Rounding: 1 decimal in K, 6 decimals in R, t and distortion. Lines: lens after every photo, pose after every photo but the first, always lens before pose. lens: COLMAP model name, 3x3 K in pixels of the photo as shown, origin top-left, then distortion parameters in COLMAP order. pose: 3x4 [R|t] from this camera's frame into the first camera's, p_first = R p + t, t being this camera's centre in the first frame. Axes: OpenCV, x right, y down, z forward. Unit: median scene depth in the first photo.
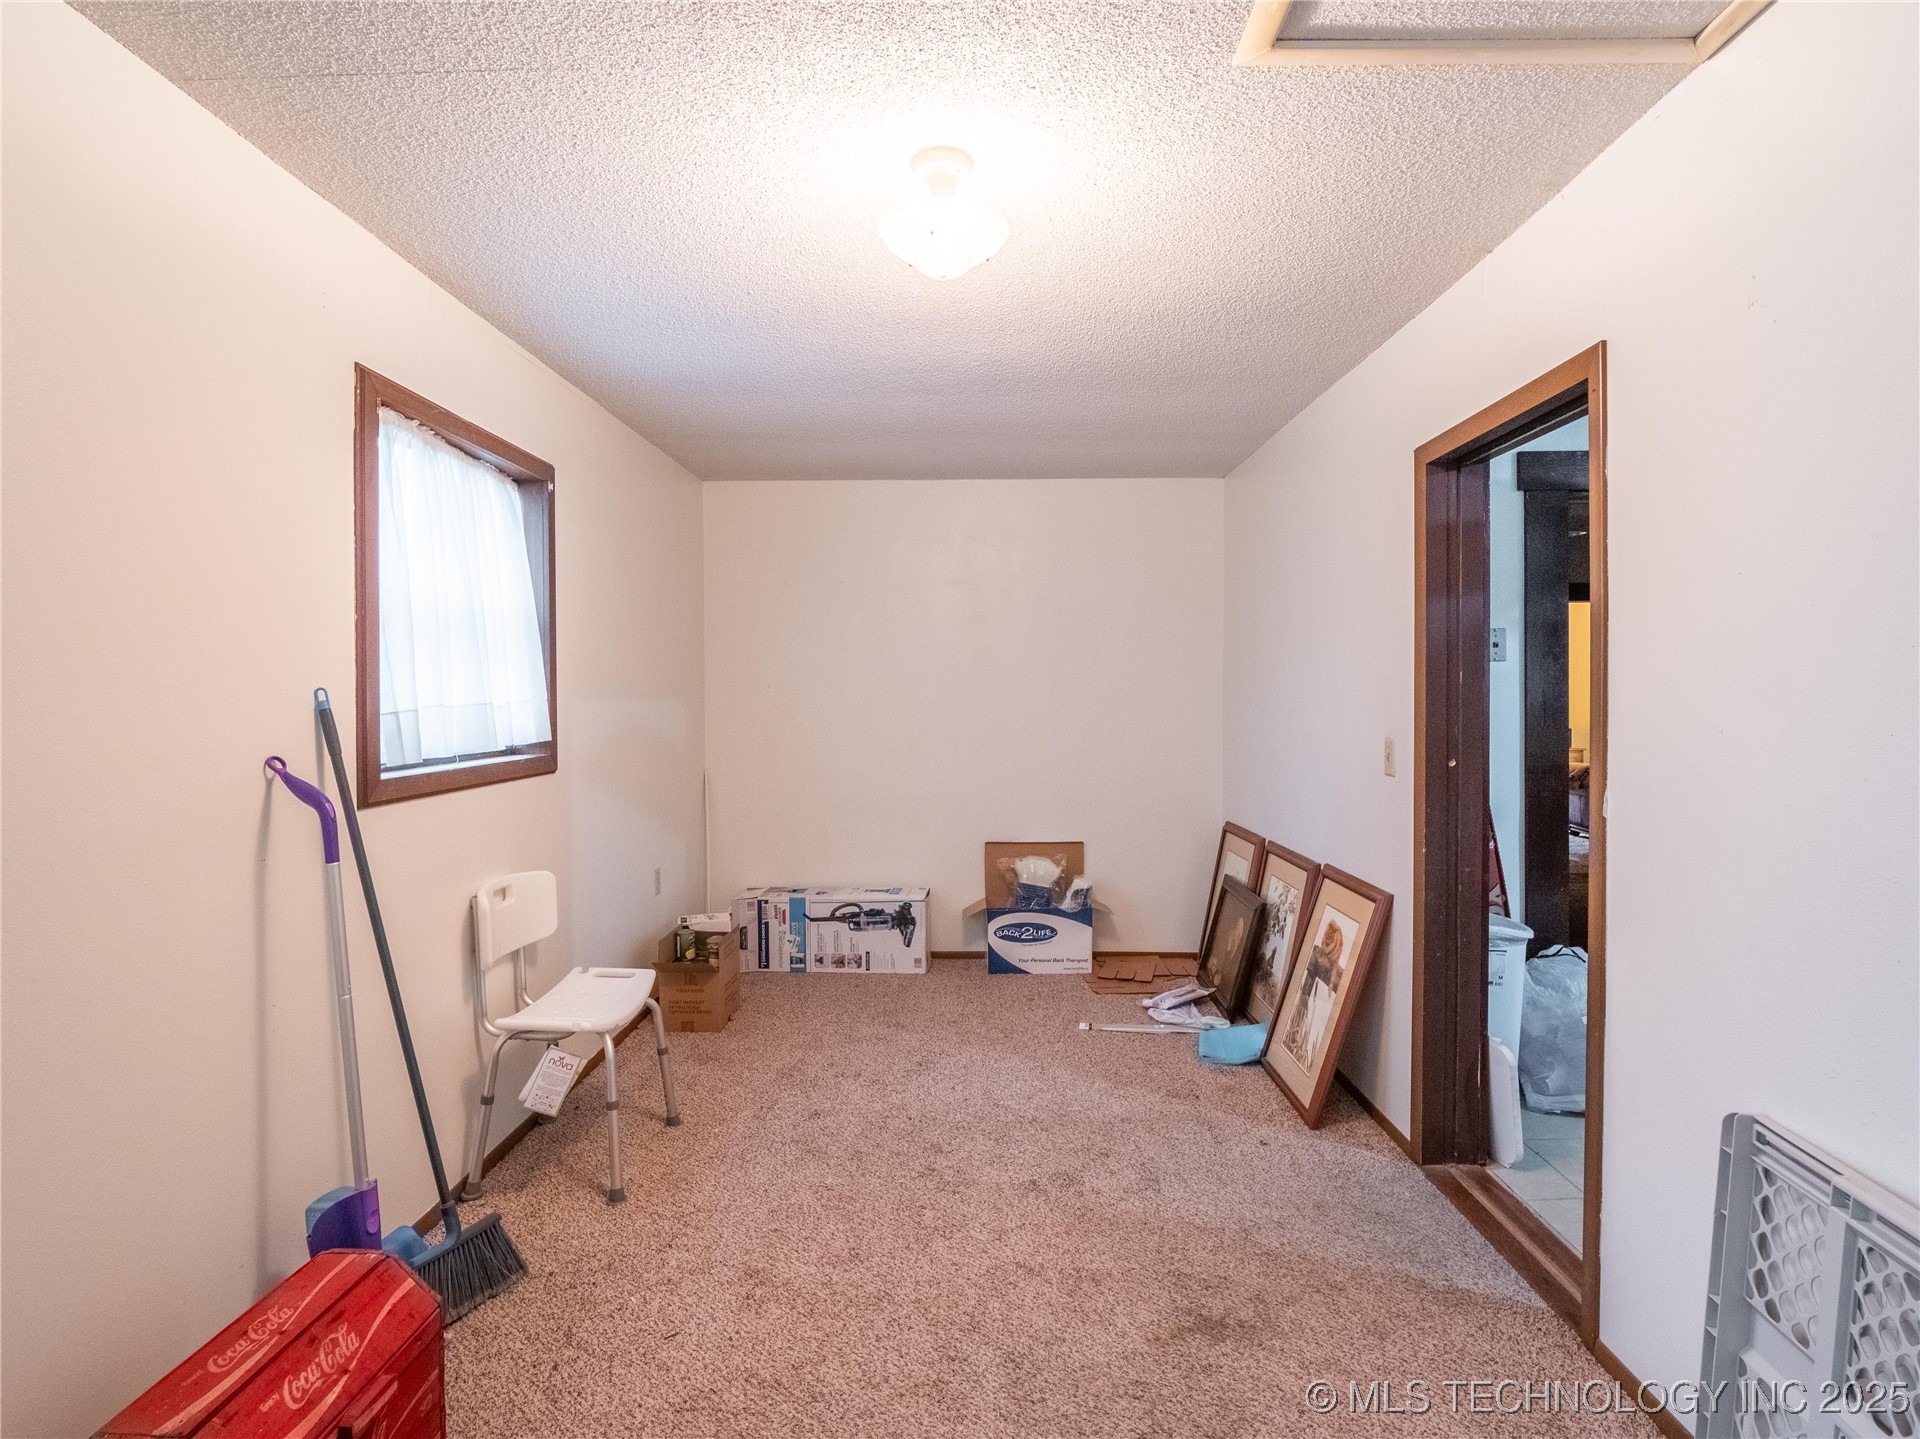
lens RADIAL K [[970.5, 0, 961.1], [0, 970.5, 707.8], [0, 0, 1]] dist [-0.013792, -0.000818]
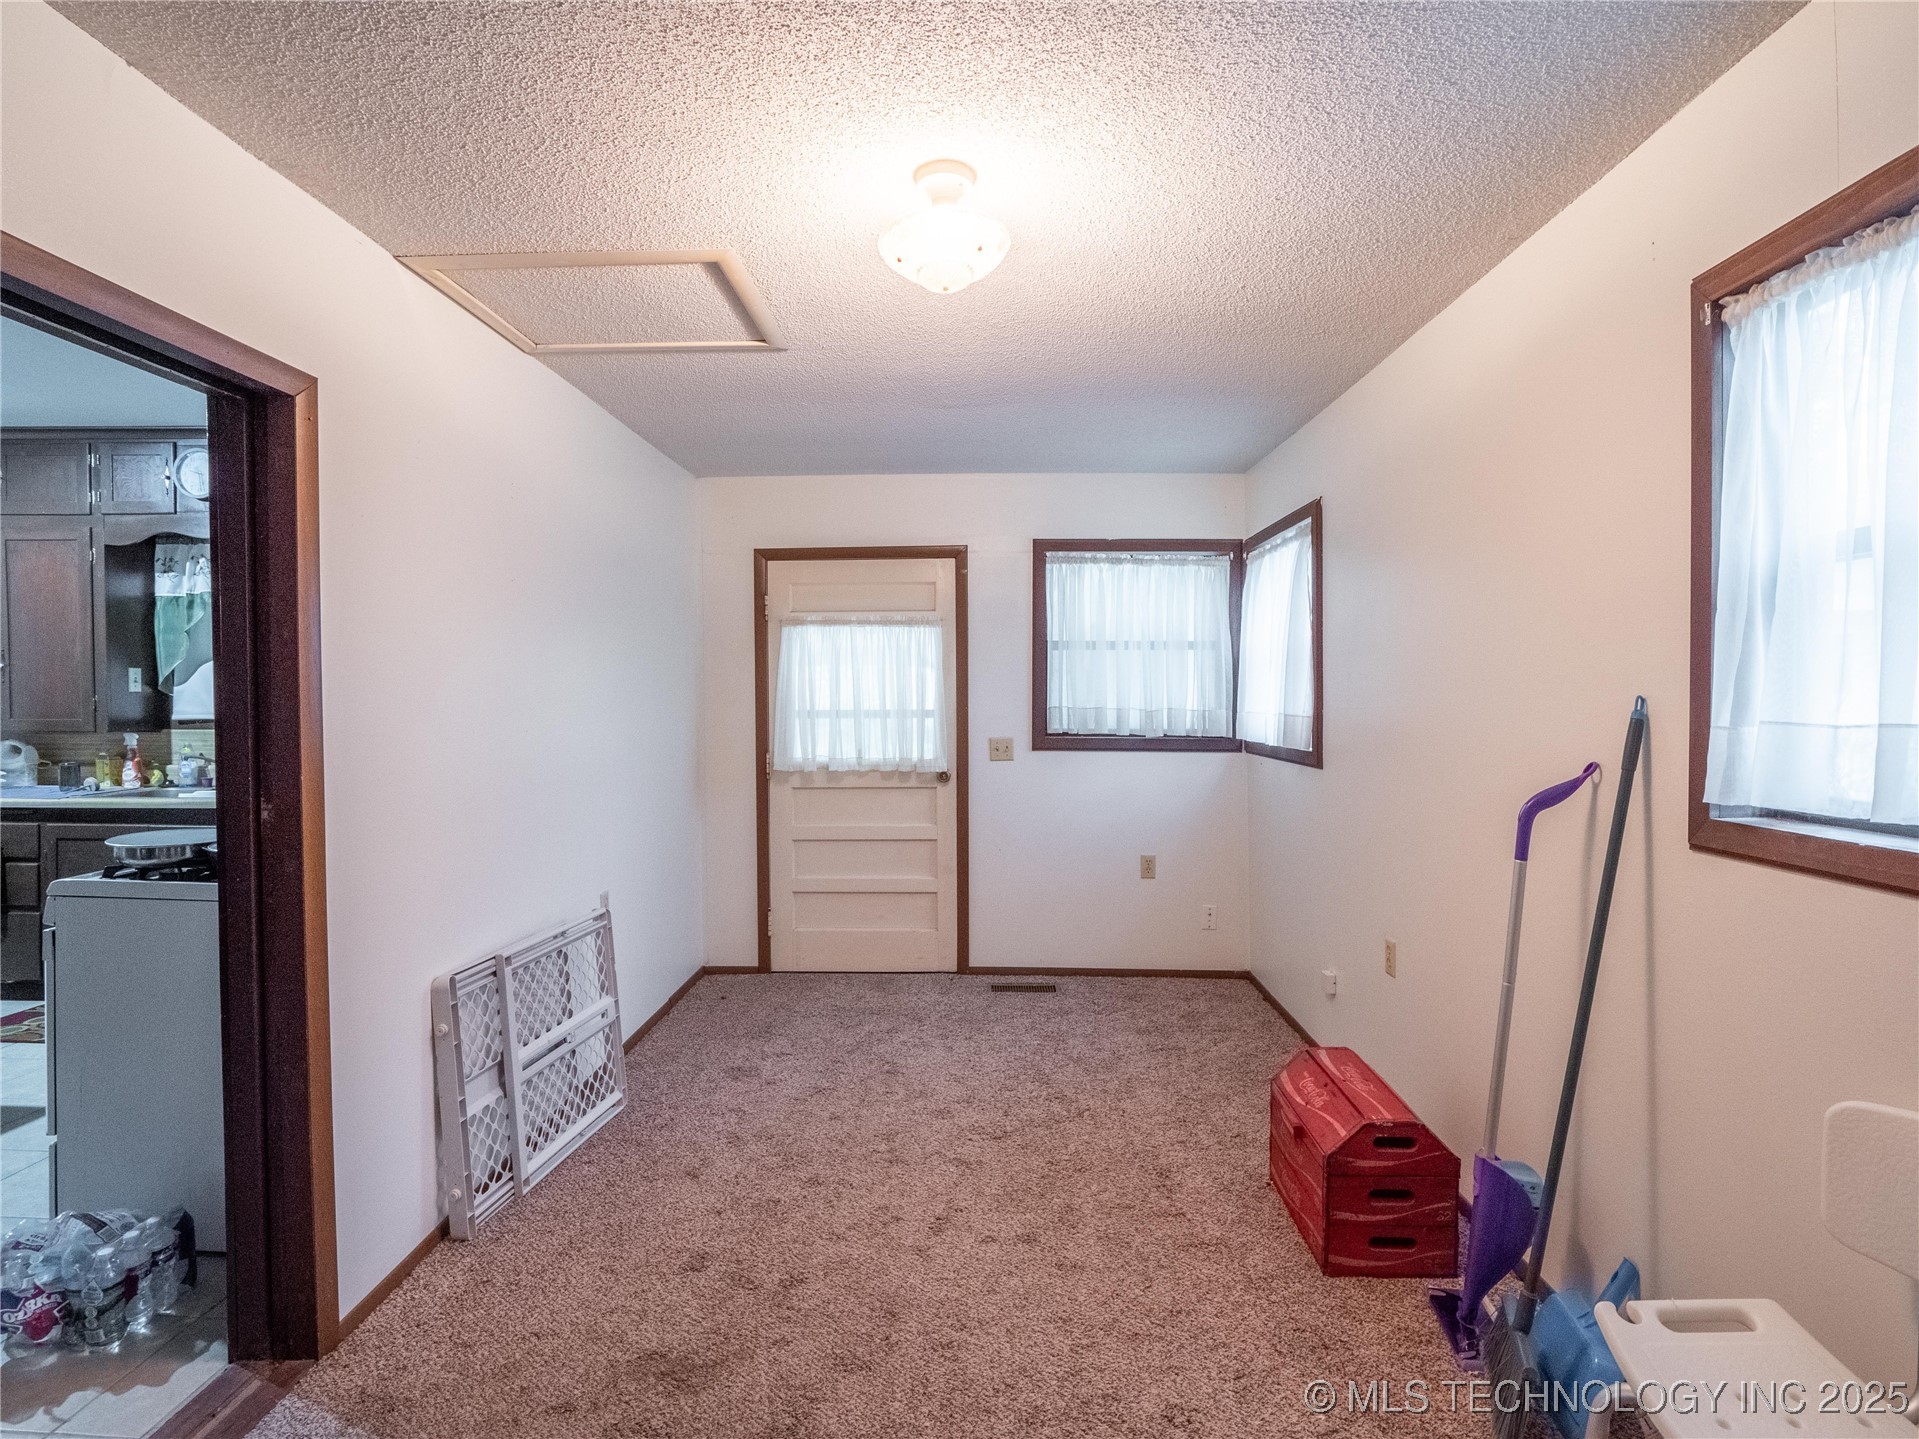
lens RADIAL K [[954.4, 0, 961.4], [0, 954.4, 705.2], [0, 0, 1]] dist [-0.012566, -0.000171]
pose [[-0.999939, 0.011029, 0.000465, -0.038670], [0.011037, 0.999669, 0.023239, -0.048989], [-0.000209, 0.023243, -0.999730, 2.401157]]
